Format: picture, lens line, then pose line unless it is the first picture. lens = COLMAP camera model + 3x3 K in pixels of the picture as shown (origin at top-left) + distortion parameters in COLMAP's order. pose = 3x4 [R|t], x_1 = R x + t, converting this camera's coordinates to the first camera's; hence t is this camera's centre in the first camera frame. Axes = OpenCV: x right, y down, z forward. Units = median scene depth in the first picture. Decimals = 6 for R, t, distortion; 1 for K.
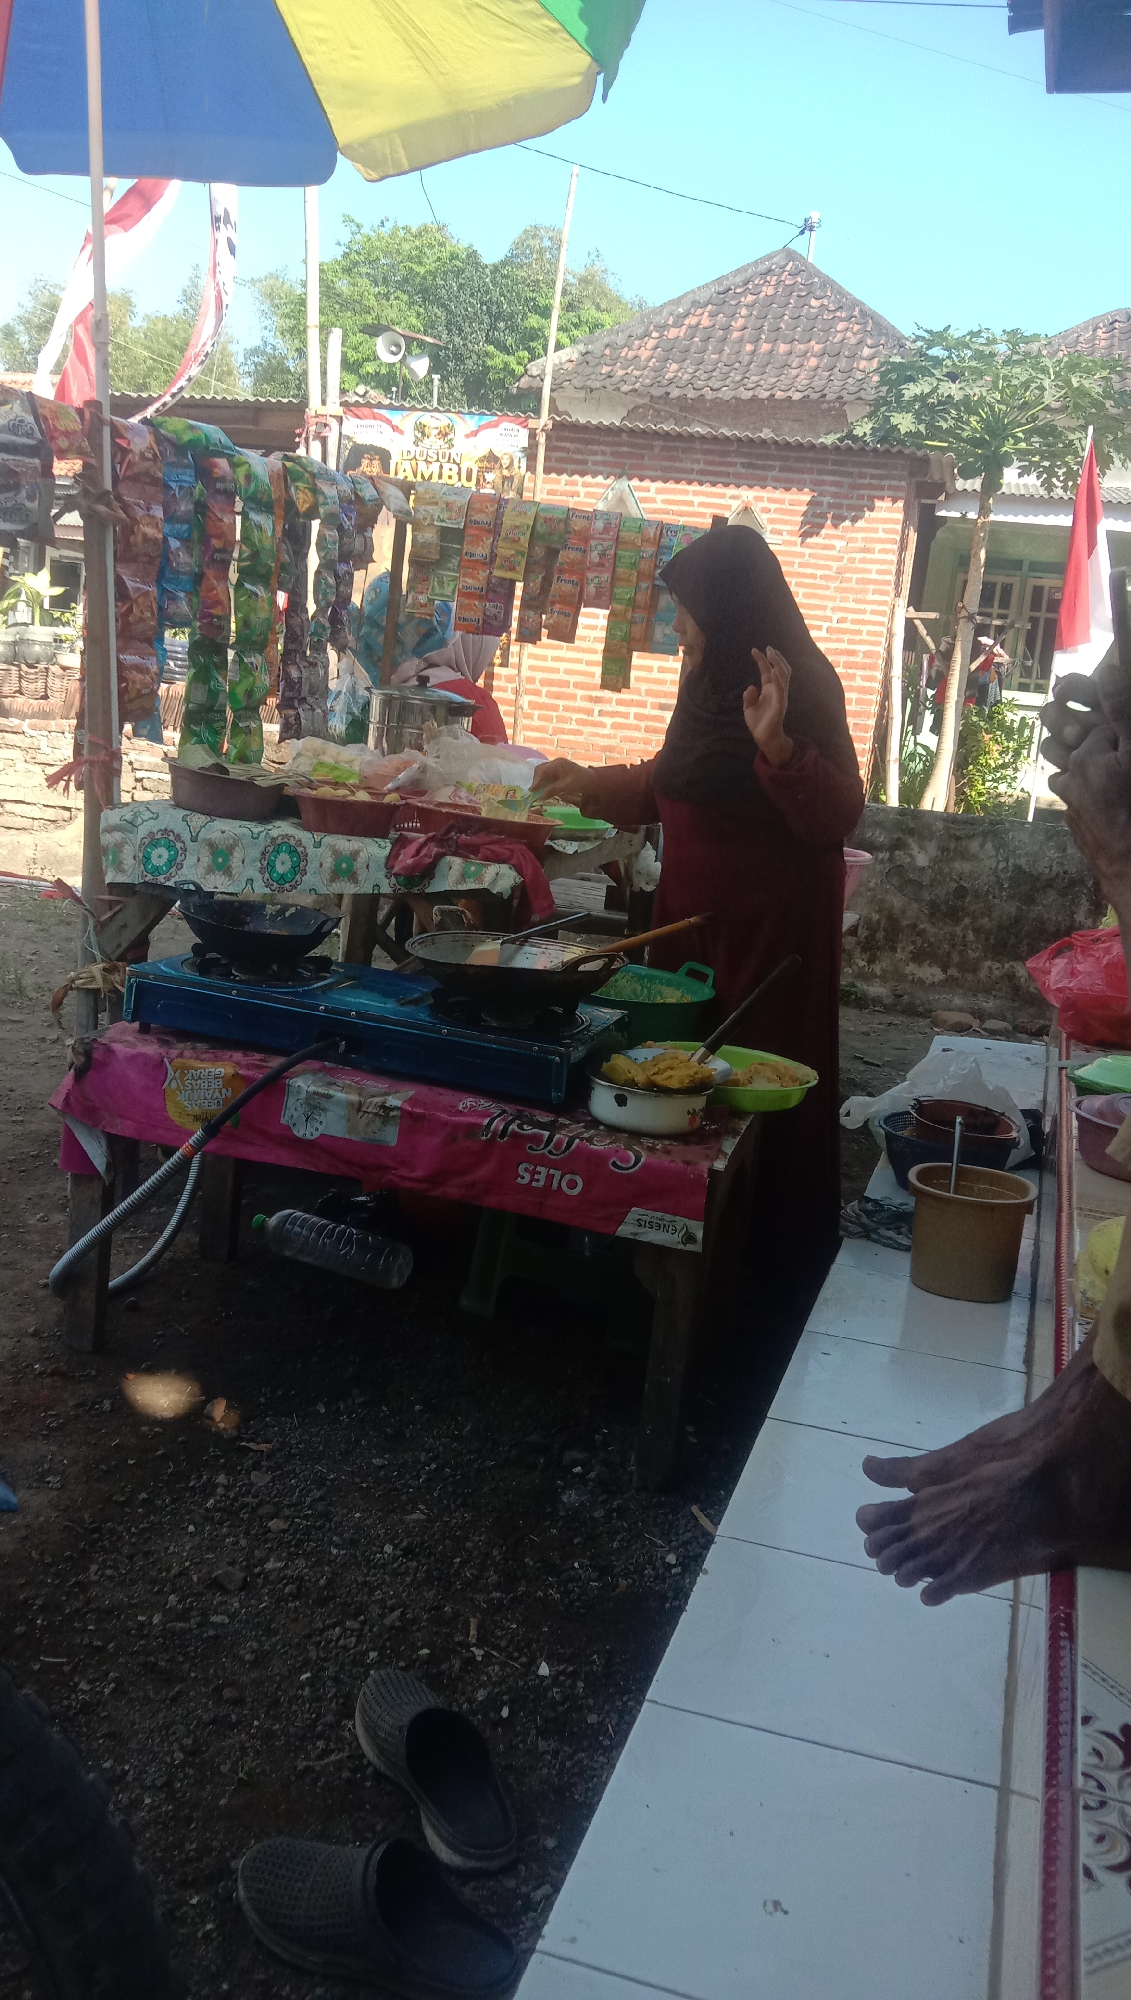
lens RADIAL K [[1549.3, 0, 565.5], [0, 1549.3, 1000.0], [0, 0, 1]] dist [0.217828, -0.581836]
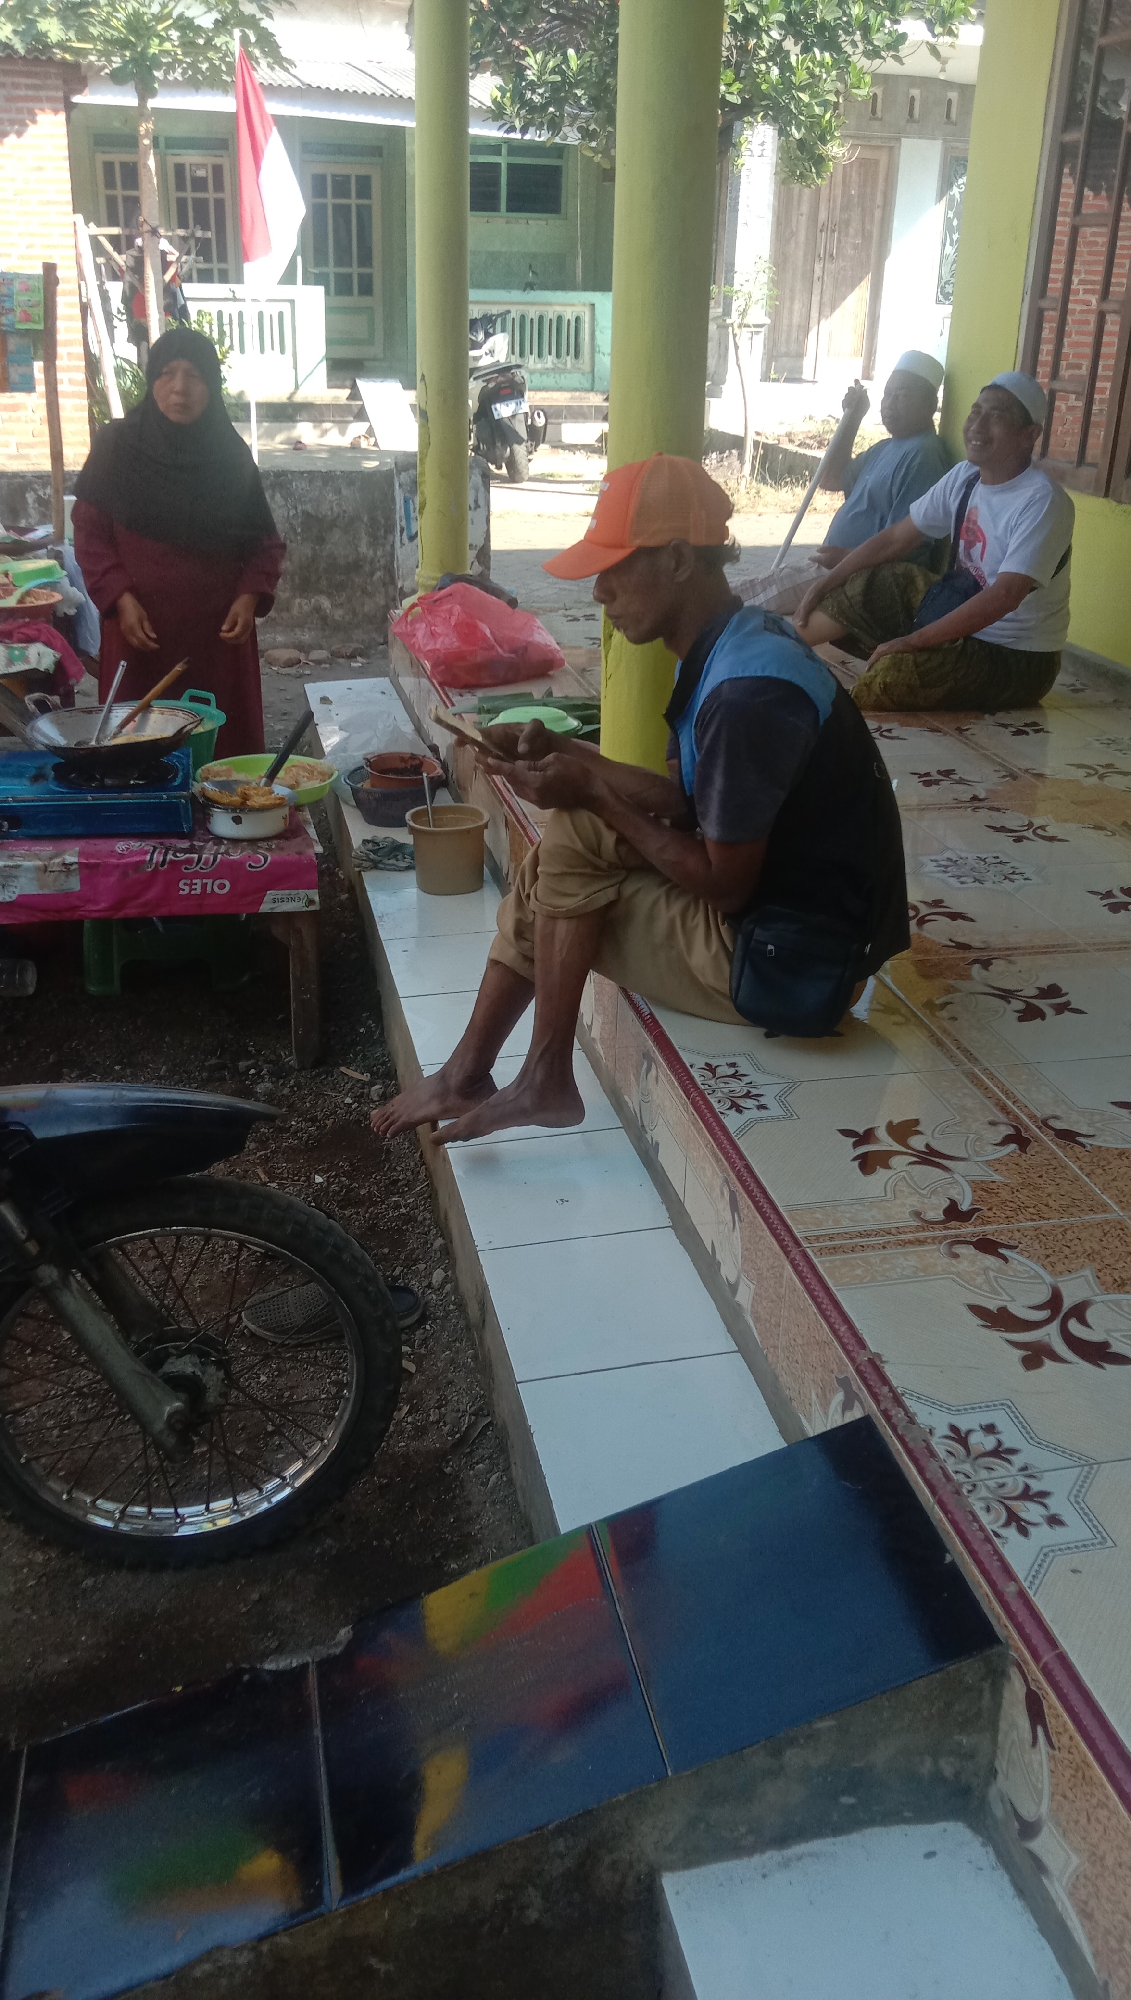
lens RADIAL K [[1595.5, 0, 566.4], [0, 1595.5, 995.5], [0, 0, 1]] dist [0.026042, -0.075153]
pose [[0.862175, -0.273315, 0.426559, -0.360229], [0.154471, 0.943719, 0.292460, -0.159112], [-0.482486, -0.186261, 0.855871, -0.402662]]
